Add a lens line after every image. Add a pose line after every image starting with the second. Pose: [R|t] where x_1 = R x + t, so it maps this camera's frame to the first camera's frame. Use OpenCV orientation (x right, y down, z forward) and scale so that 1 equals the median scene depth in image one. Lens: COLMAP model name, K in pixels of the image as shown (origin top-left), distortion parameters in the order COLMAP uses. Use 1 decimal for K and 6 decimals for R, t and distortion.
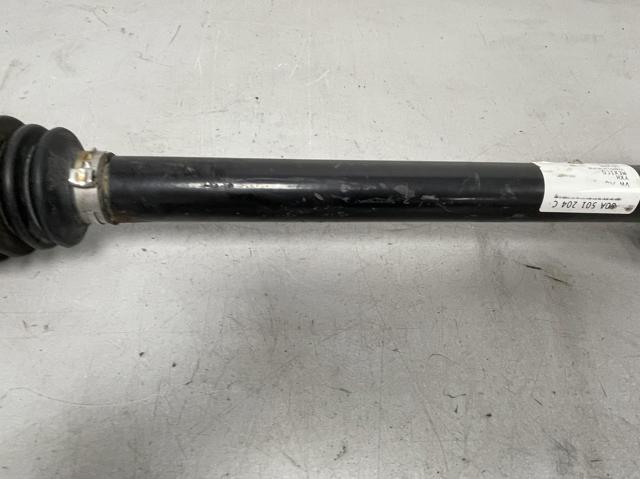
lens RADIAL K [[399.5, 0, 320.7], [0, 399.5, 242.2], [0, 0, 1]] dist [-0.008390, -0.005300]
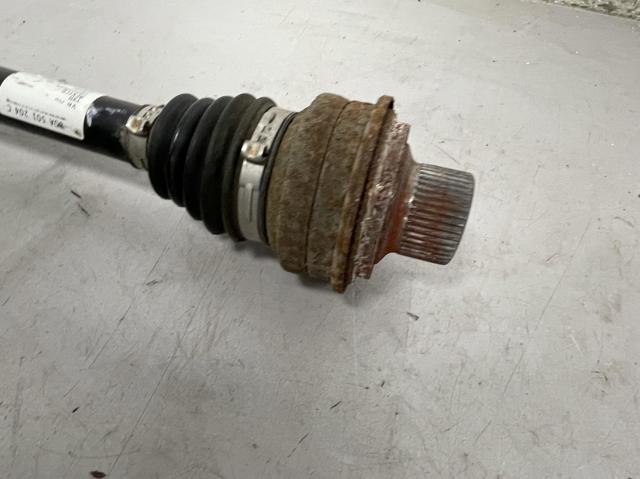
lens RADIAL K [[399.5, 0, 319.1], [0, 399.5, 237.9], [0, 0, 1]] dist [-0.008390, -0.005300]
pose [[0.931569, 0.293834, -0.214107, 1.369891], [-0.303361, 0.952796, -0.012322, -0.005186], [0.200379, 0.076430, 0.976733, 0.154506]]
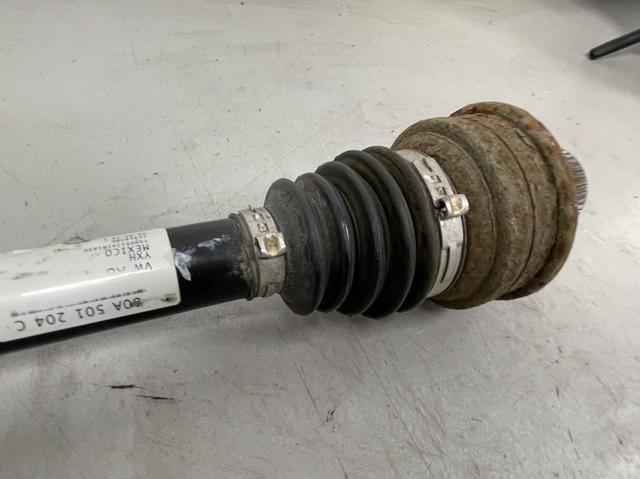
lens RADIAL K [[399.5, 0, 318.9], [0, 399.5, 240.7], [0, 0, 1]] dist [-0.008390, -0.005300]
pose [[0.945454, -0.188536, 0.265650, 0.722339], [0.201278, 0.979302, -0.021326, -0.096561], [-0.256131, 0.073632, 0.963834, 0.261685]]
